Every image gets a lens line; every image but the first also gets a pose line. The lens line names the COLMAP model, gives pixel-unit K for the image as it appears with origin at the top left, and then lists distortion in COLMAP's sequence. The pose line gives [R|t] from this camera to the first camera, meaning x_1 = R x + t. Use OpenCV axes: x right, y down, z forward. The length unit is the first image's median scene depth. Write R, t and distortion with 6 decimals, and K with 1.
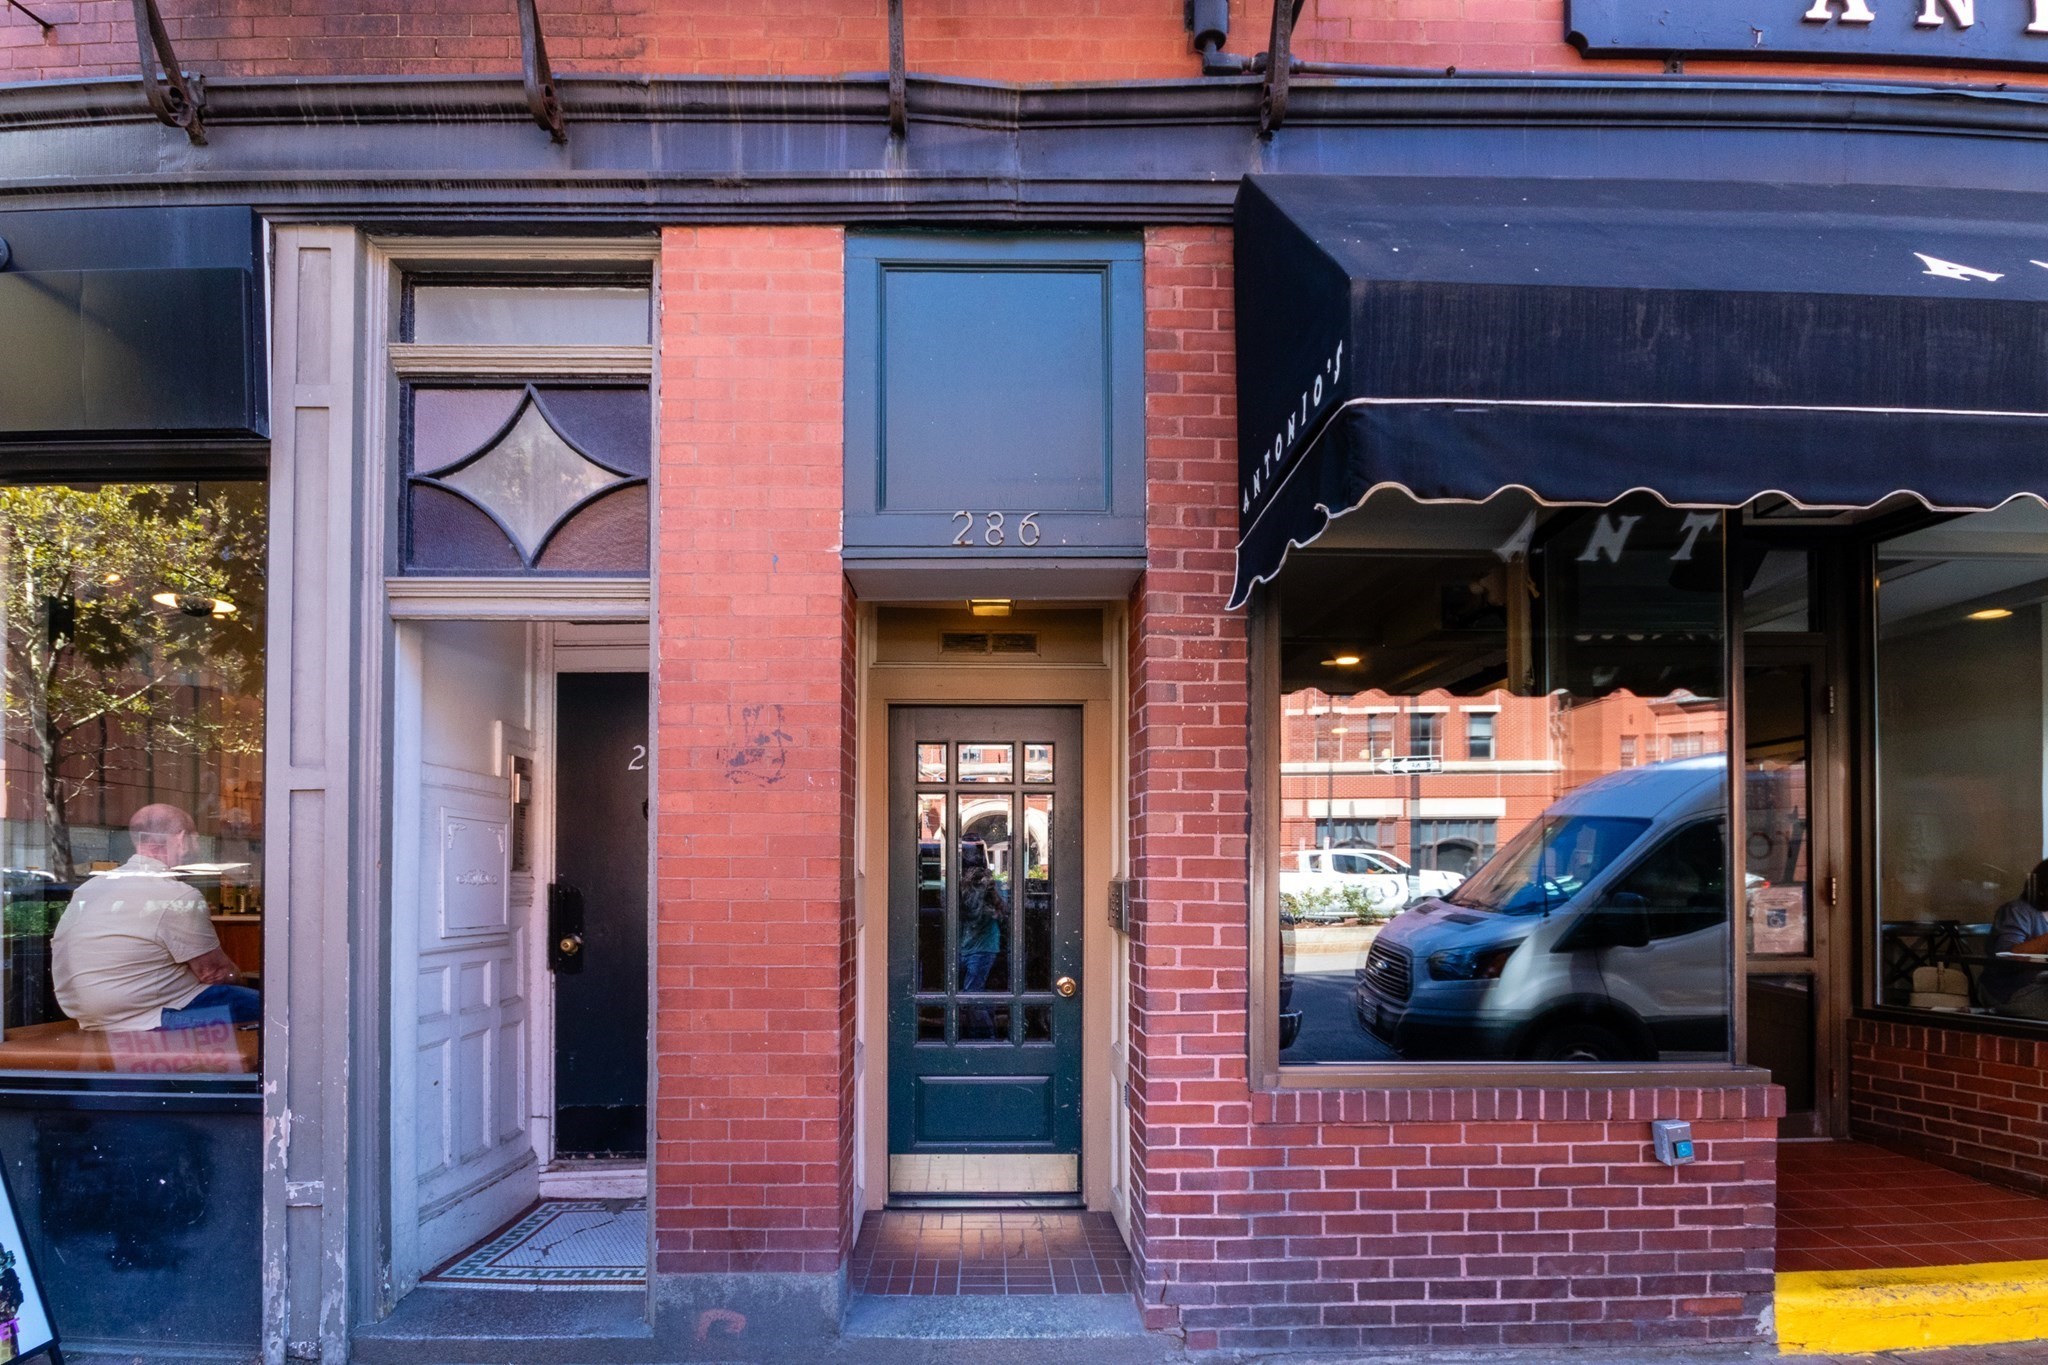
lens RADIAL K [[978.5, 0, 1032.2], [0, 978.5, 806.4], [0, 0, 1]] dist [-0.000657, -0.008230]
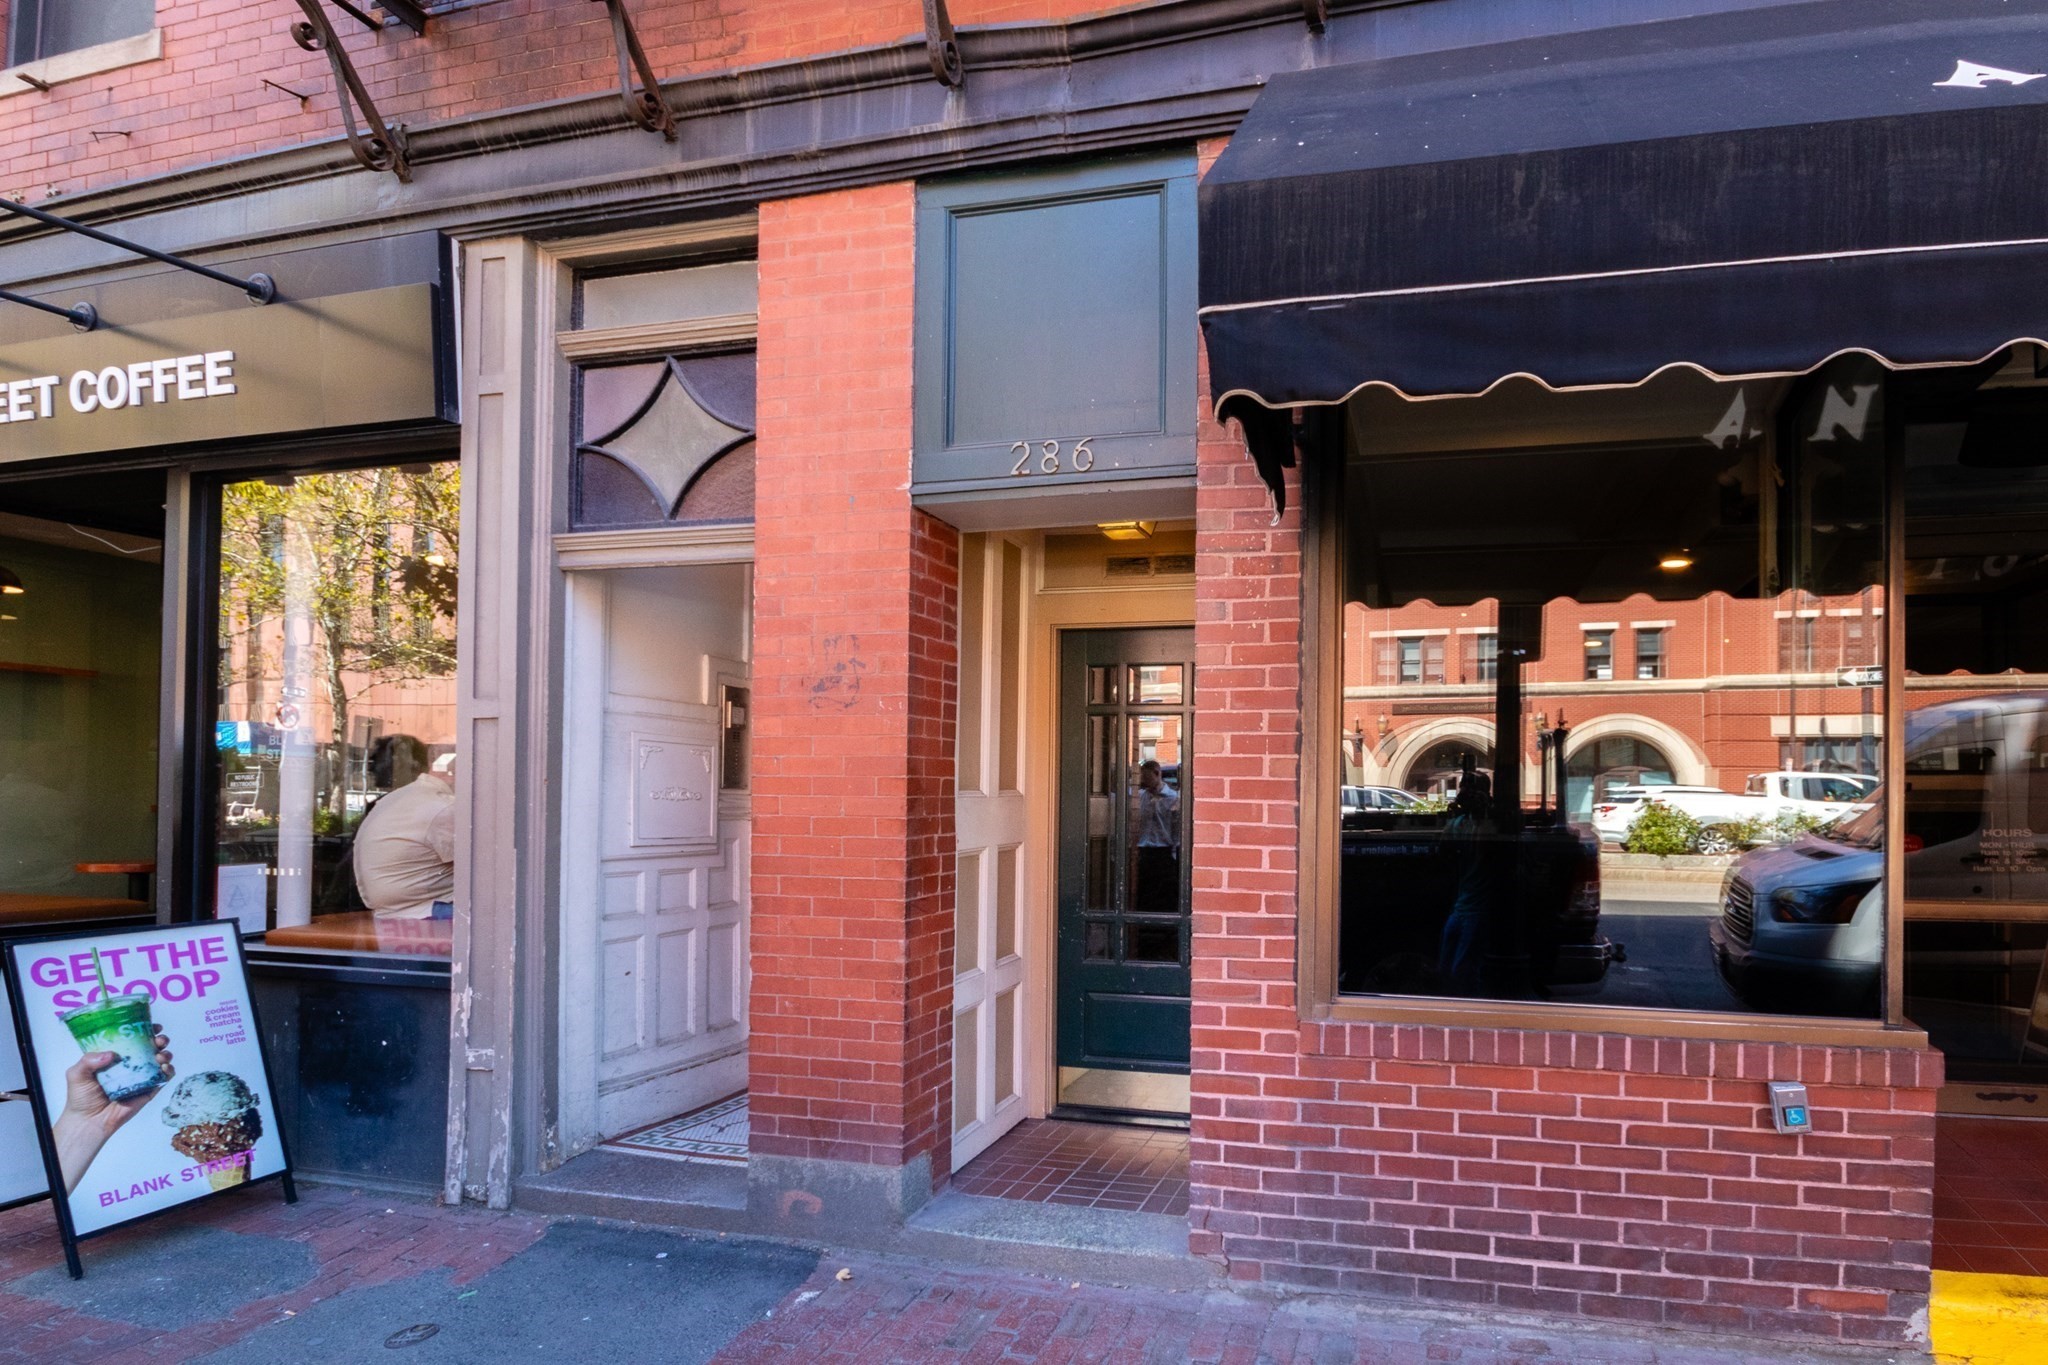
lens RADIAL K [[978.5, 0, 1100.1], [0, 978.5, 728.3], [0, 0, 1]] dist [-0.000657, -0.008230]
pose [[0.974308, -0.007394, -0.225097, 0.245836], [0.007604, 0.999971, 0.000066, 0.000962], [0.225090, -0.001776, 0.974336, 0.013219]]
